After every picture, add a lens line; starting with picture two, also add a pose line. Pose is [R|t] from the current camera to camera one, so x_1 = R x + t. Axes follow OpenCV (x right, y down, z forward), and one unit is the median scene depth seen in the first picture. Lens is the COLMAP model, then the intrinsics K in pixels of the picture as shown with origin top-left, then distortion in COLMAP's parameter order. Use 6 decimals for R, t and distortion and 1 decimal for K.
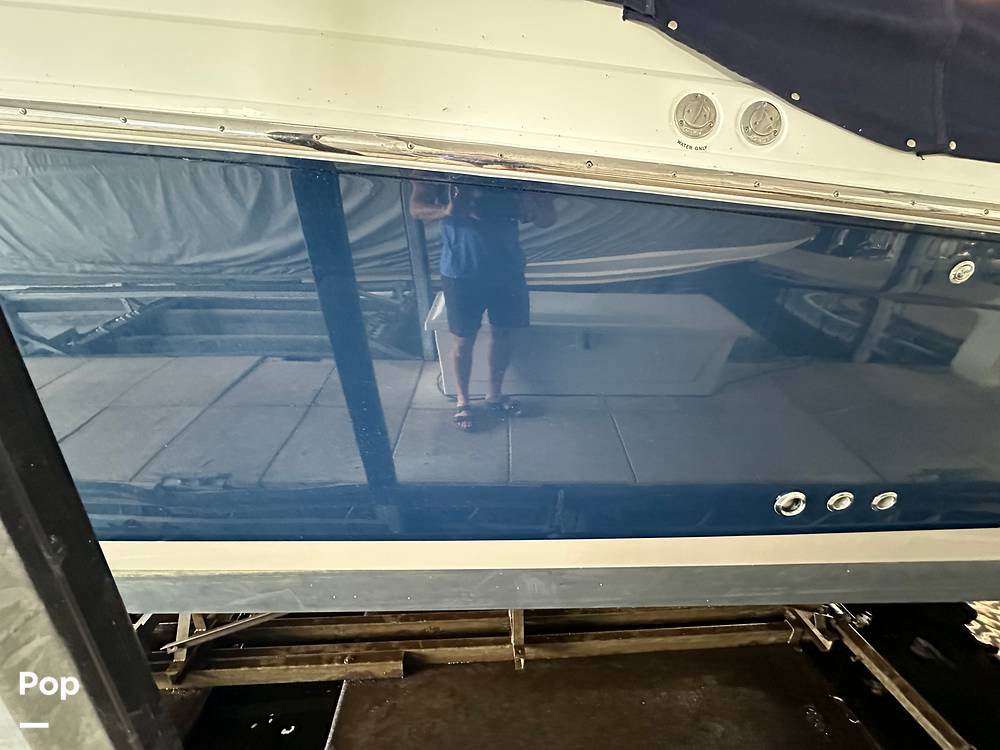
lens RADIAL K [[429.0, 0, 503.3], [0, 429.0, 373.3], [0, 0, 1]] dist [0.001073, -0.001516]
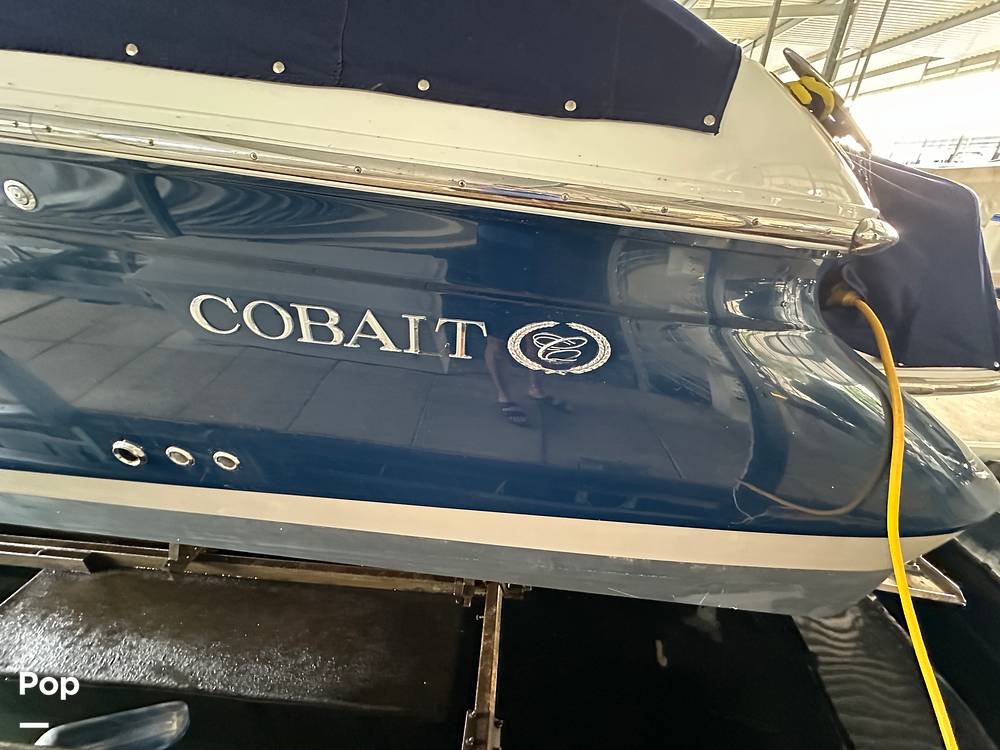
lens RADIAL K [[429.0, 0, 497.5], [0, 429.0, 382.6], [0, 0, 1]] dist [0.001073, -0.001516]
pose [[0.993228, 0.109925, -0.037598, 0.696176], [-0.106694, 0.991130, 0.079230, -0.028909], [0.045974, -0.074682, 0.996147, -0.081987]]
